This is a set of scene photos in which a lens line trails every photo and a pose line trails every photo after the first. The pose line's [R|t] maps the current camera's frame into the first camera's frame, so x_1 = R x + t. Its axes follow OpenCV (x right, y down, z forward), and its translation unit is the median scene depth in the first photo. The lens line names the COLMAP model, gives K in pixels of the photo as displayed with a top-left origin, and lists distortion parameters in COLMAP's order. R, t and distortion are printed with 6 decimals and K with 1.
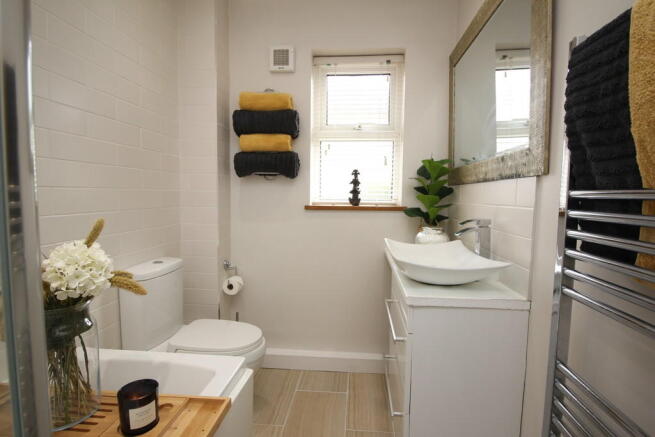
lens RADIAL K [[335.4, 0, 327.0], [0, 335.4, 221.1], [0, 0, 1]] dist [-0.003106, -0.001555]
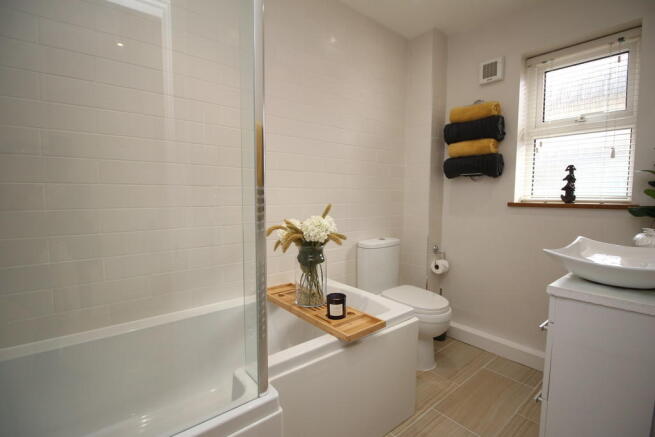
lens RADIAL K [[308.0, 0, 330.7], [0, 308.0, 221.7], [0, 0, 1]] dist [-0.003426, -0.003467]
pose [[0.699286, 0.053669, -0.712824, 0.252925], [-0.054090, 0.998291, 0.022099, 0.024807], [0.712792, 0.023103, 0.700995, -0.091495]]
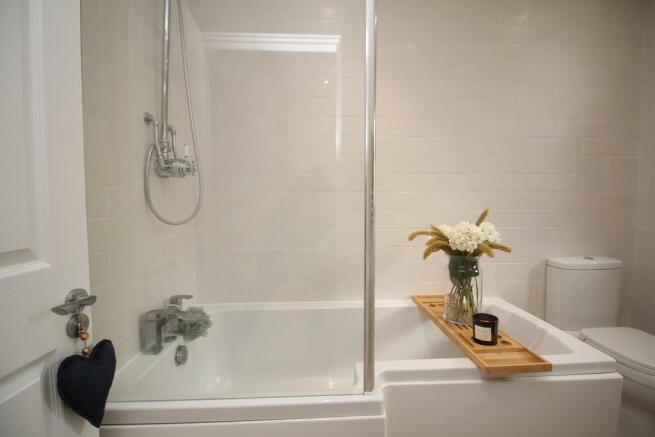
lens RADIAL K [[308.0, 0, 328.8], [0, 308.0, 218.9], [0, 0, 1]] dist [-0.003426, -0.003467]
pose [[0.125118, 0.042802, -0.991218, 0.314836], [-0.075715, 0.996567, 0.033475, 0.022522], [0.989249, 0.070861, 0.127929, 0.027869]]
